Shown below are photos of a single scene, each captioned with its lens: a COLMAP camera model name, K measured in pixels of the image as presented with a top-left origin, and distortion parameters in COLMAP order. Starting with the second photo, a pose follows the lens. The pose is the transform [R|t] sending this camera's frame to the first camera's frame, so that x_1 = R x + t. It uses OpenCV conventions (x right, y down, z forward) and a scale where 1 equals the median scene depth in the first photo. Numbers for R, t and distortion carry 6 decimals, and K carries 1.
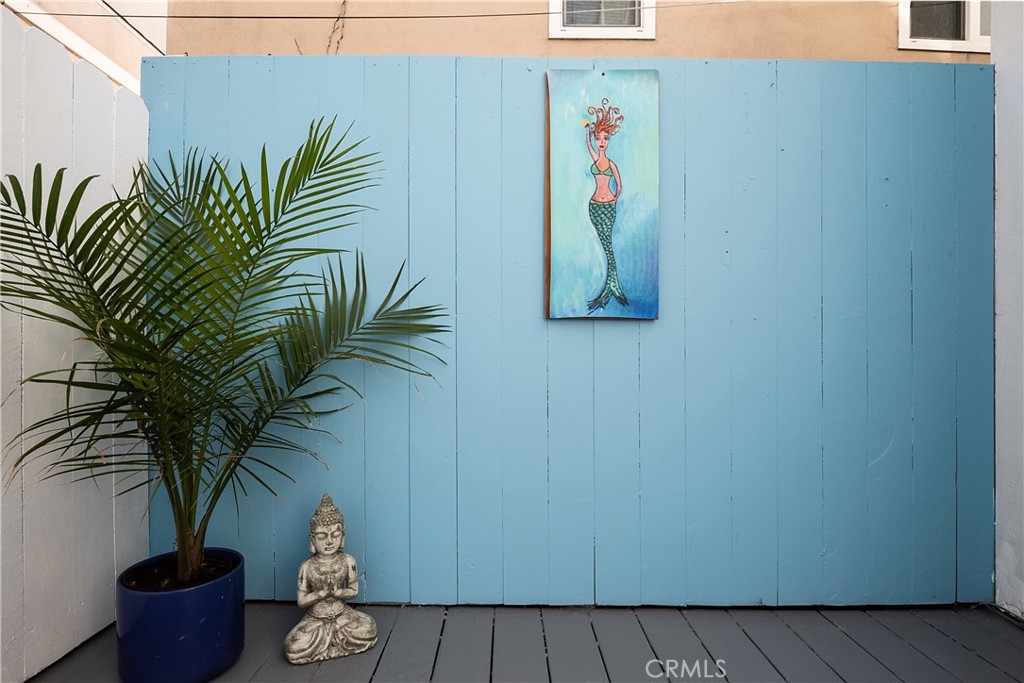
lens RADIAL K [[529.8, 0, 513.1], [0, 529.8, 342.7], [0, 0, 1]] dist [0.003887, 0.000285]
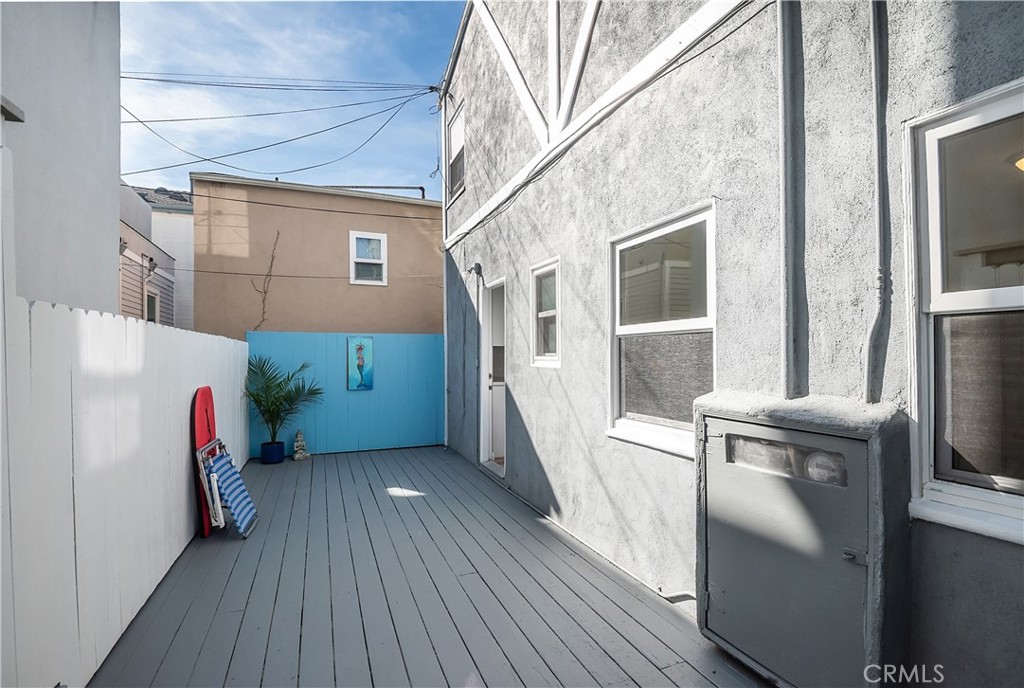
lens RADIAL K [[463.1, 0, 518.8], [0, 463.1, 352.3], [0, 0, 1]] dist [0.001825, 0.000050]
pose [[0.919807, -0.000558, 0.392371, -0.149338], [0.001999, 0.999993, -0.003264, -0.360374], [-0.392366, 0.003787, 0.919801, -3.340642]]
